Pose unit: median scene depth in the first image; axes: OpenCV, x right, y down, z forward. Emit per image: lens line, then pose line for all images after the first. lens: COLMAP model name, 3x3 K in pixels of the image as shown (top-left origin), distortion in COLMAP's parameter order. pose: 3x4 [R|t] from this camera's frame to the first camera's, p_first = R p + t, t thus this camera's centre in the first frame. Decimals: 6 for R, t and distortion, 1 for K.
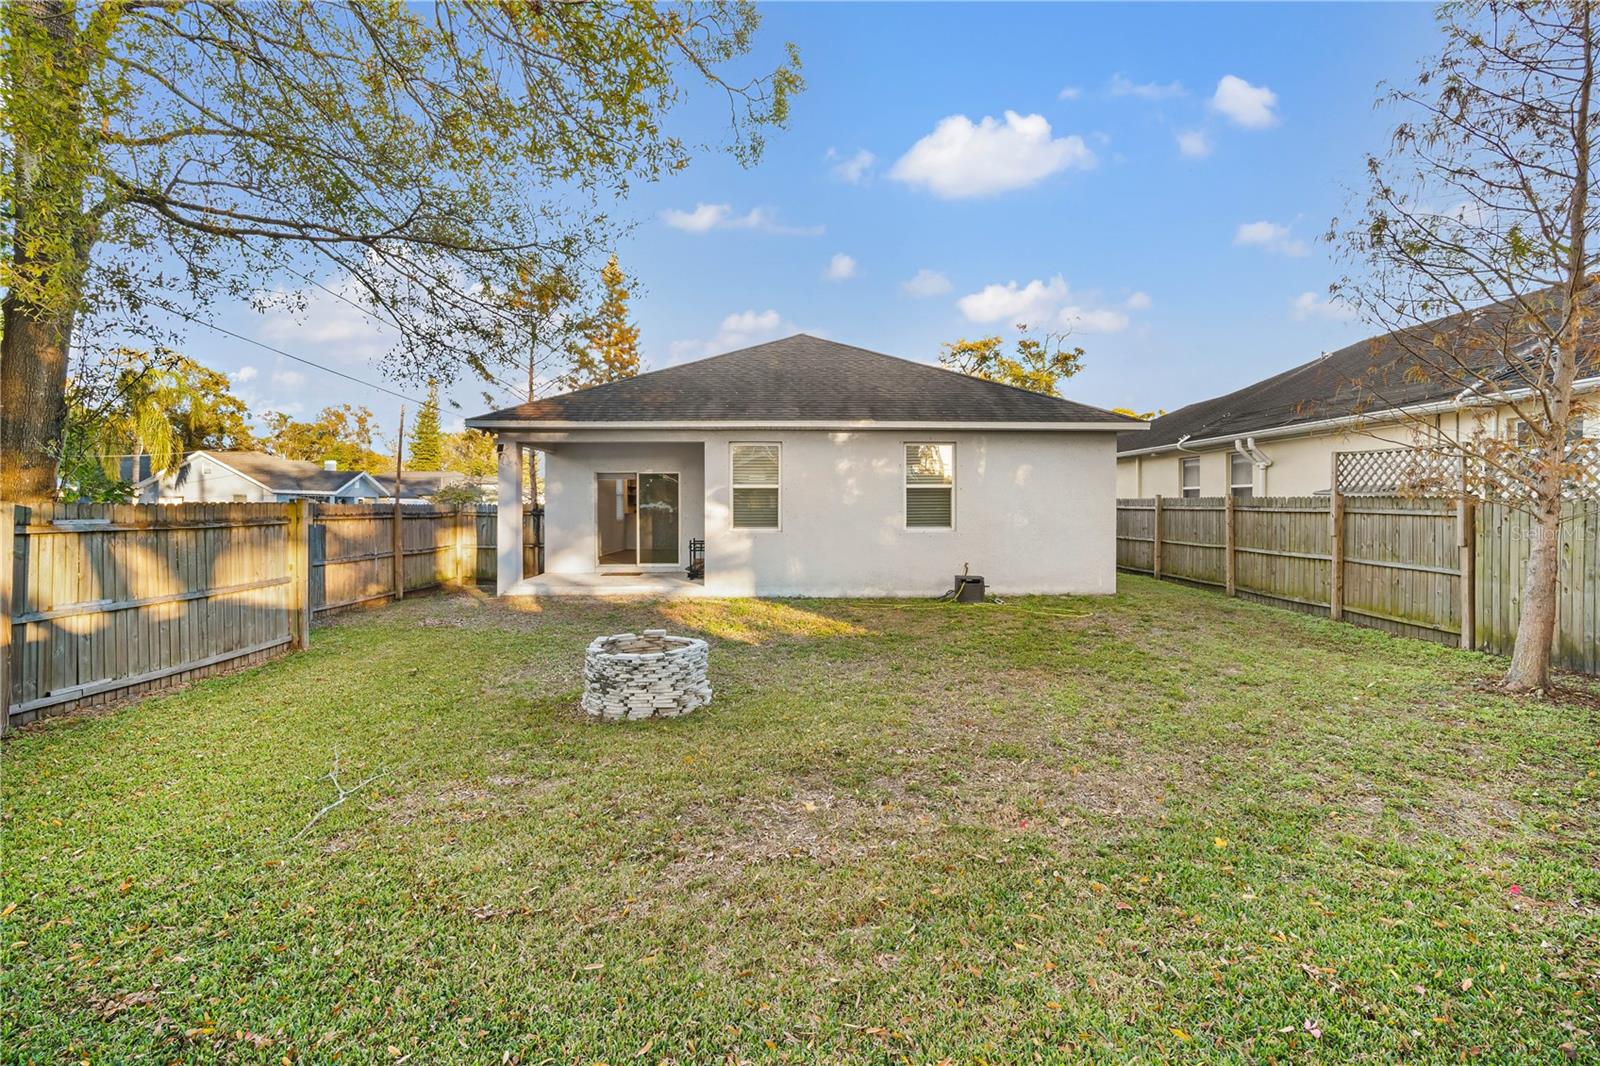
lens RADIAL K [[711.6, 0, 793.7], [0, 711.6, 519.0], [0, 0, 1]] dist [-0.018481, 0.000039]
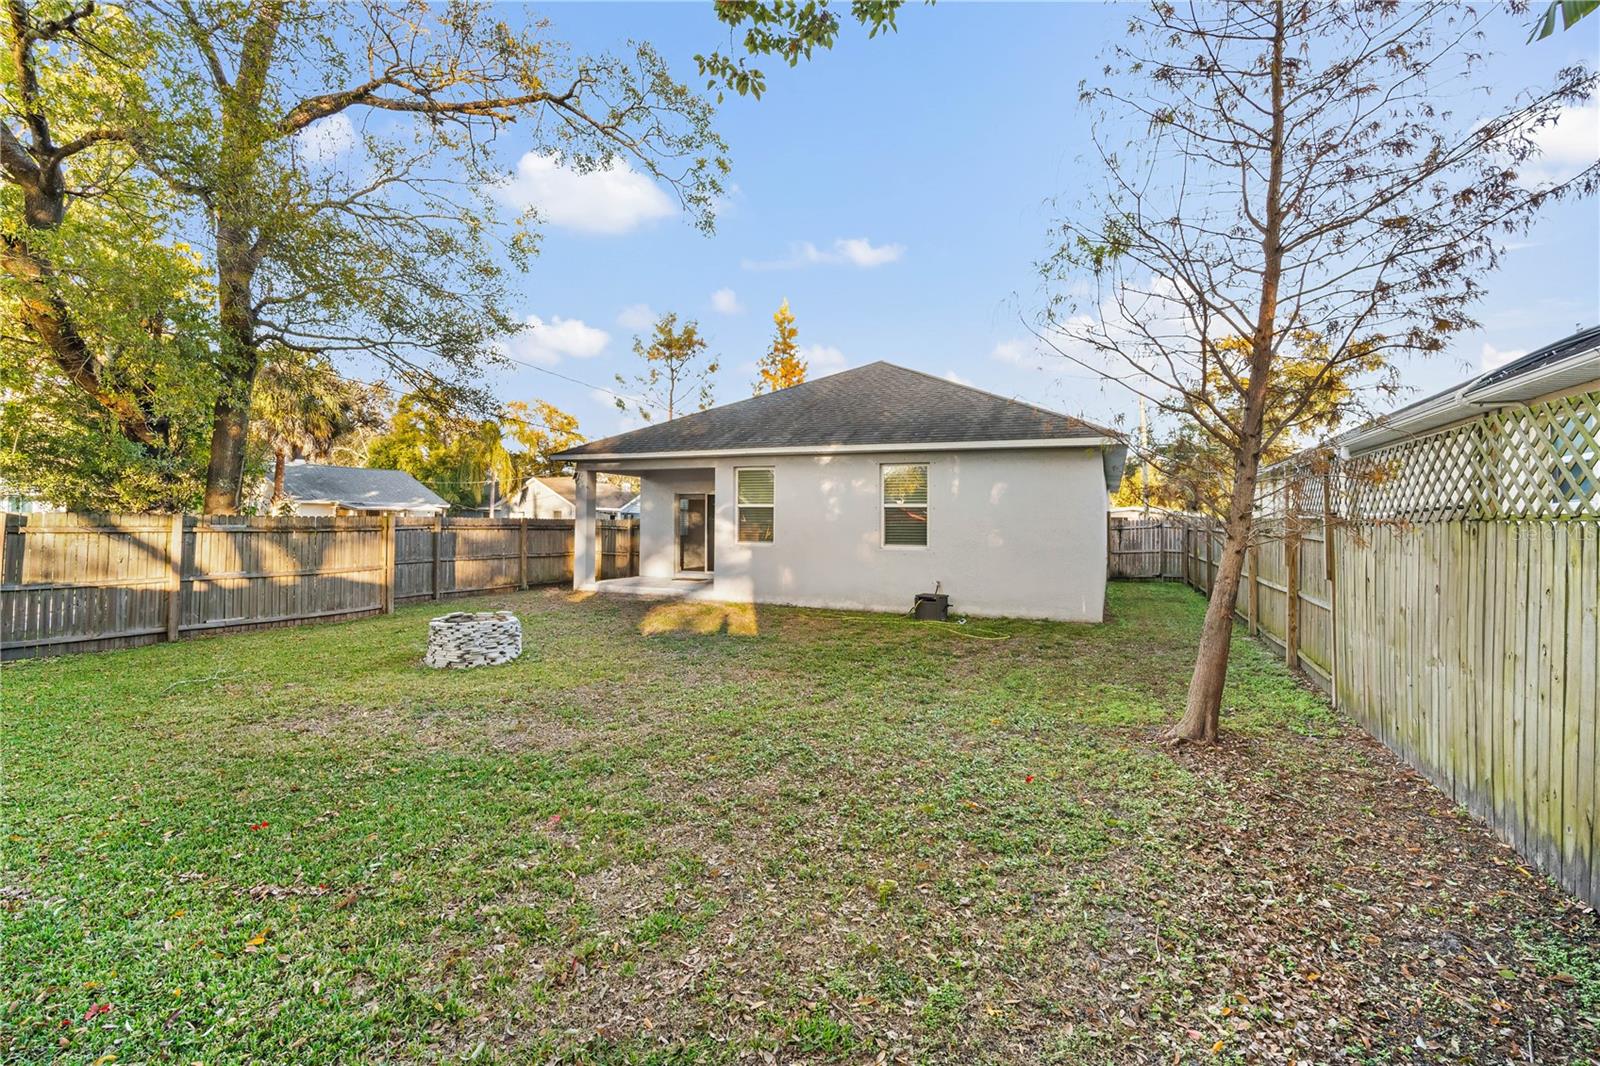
lens RADIAL K [[711.6, 0, 805.8], [0, 711.6, 522.2], [0, 0, 1]] dist [-0.018481, 0.000039]
pose [[0.908524, 0.011130, -0.417685, 0.501815], [-0.019699, 0.999675, -0.016210, -0.002206], [0.417368, 0.022955, 0.908447, 0.000208]]
